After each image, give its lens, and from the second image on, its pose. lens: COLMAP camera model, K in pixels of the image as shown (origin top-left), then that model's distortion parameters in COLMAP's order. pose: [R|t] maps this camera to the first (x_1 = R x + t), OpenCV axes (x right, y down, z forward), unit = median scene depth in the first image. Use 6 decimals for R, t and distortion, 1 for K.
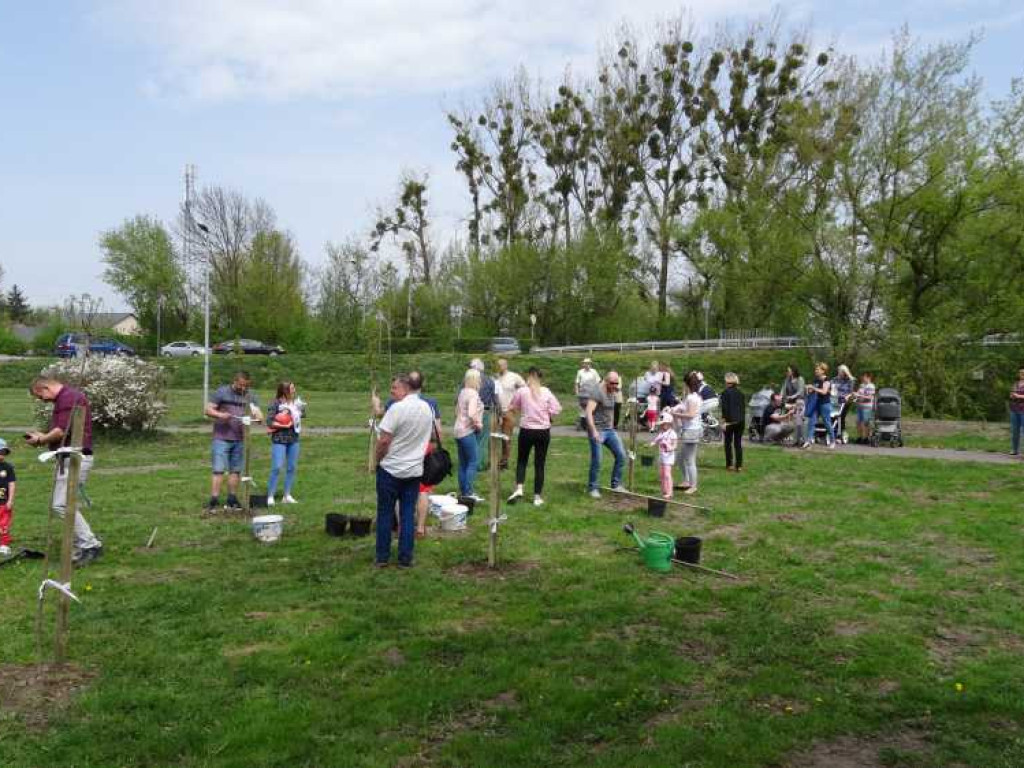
lens RADIAL K [[1036.2, 0, 512.0], [0, 1036.2, 384.0], [0, 0, 1]] dist [-0.008251, -0.004773]
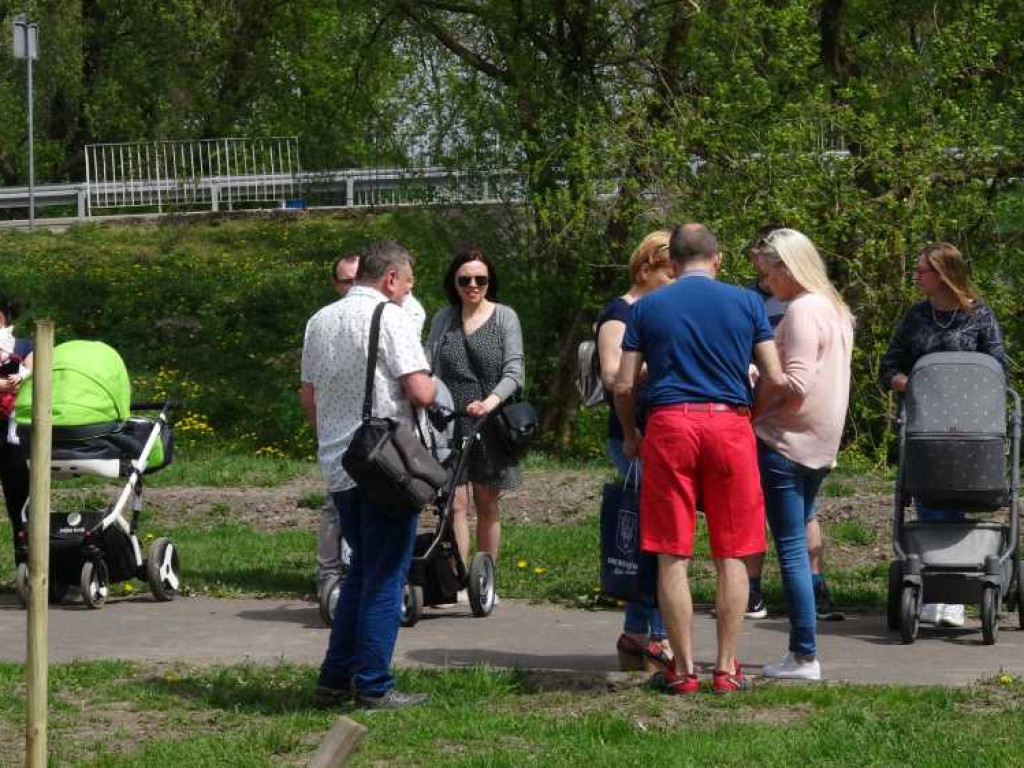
lens RADIAL K [[3637.6, 0, 512.0], [0, 3637.6, 384.0], [0, 0, 1]] dist [0.041570, 0.890388]
pose [[0.947133, -0.034448, 0.318986, 0.019616], [0.032615, 0.999406, 0.011089, -0.000173], [-0.319179, -0.000099, 0.947694, 0.170316]]
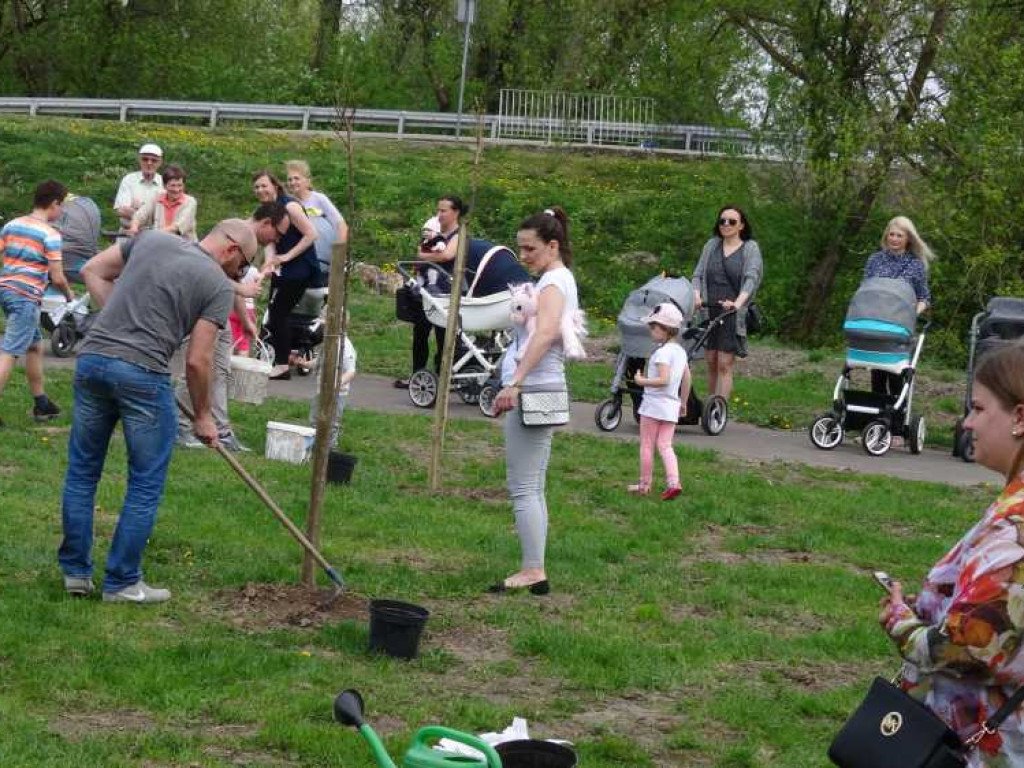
lens RADIAL K [[2945.3, 0, 512.0], [0, 2945.3, 384.0], [0, 0, 1]] dist [-0.055817, -0.838647]
pose [[0.973468, 0.064338, 0.219594, -0.009414], [-0.076598, 0.995917, 0.047771, -0.000576], [-0.215624, -0.063324, 0.974421, 0.034226]]
